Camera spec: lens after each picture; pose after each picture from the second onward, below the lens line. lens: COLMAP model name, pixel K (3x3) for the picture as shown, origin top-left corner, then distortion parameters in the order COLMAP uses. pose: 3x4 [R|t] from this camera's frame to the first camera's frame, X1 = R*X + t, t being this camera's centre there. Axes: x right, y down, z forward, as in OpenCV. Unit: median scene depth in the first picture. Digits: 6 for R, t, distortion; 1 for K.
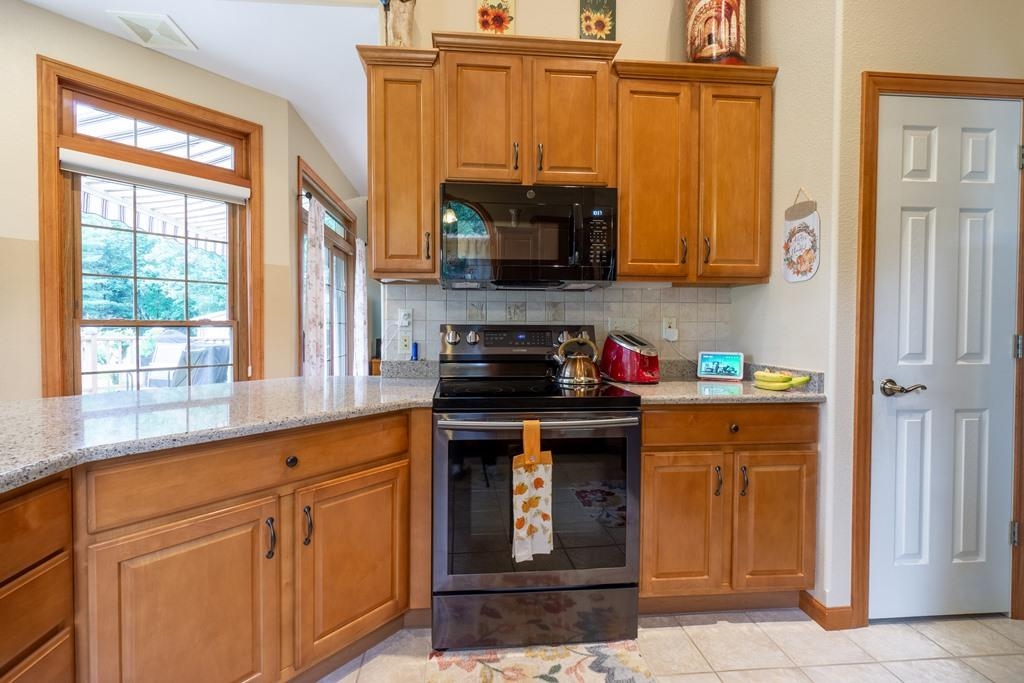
lens RADIAL K [[439.8, 0, 494.1], [0, 439.8, 334.1], [0, 0, 1]] dist [-0.003547, 0.003705]
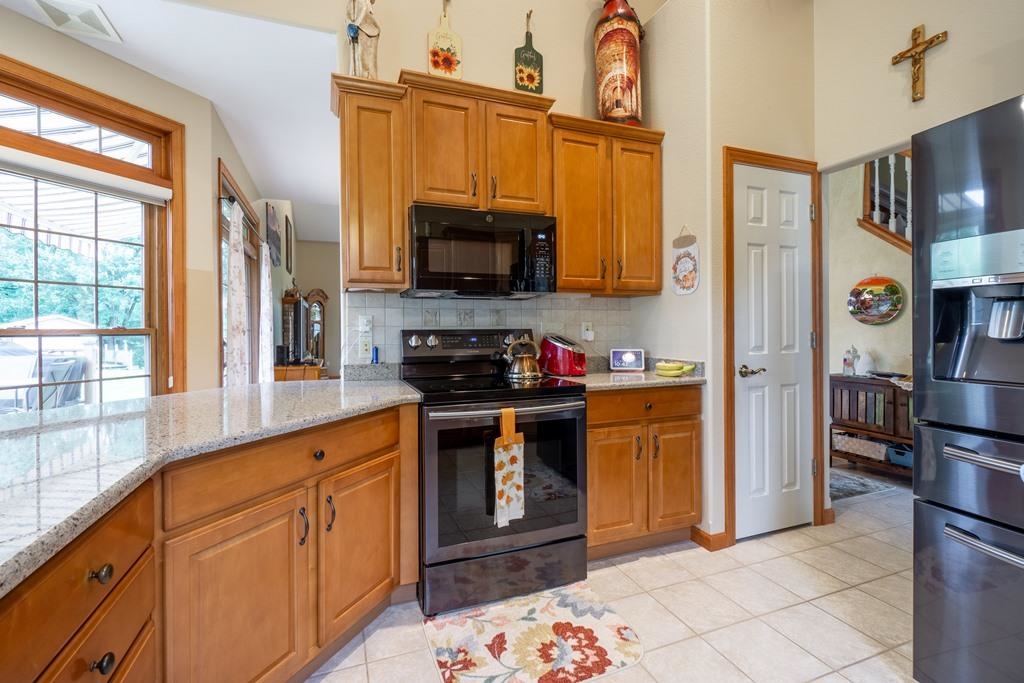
lens RADIAL K [[431.9, 0, 483.5], [0, 431.9, 331.3], [0, 0, 1]] dist [0.000218, 0.000181]
pose [[0.967139, -0.012812, 0.253926, -0.232531], [0.016969, 0.999755, -0.014191, 0.000494], [-0.253682, 0.018033, 0.967119, -0.112672]]
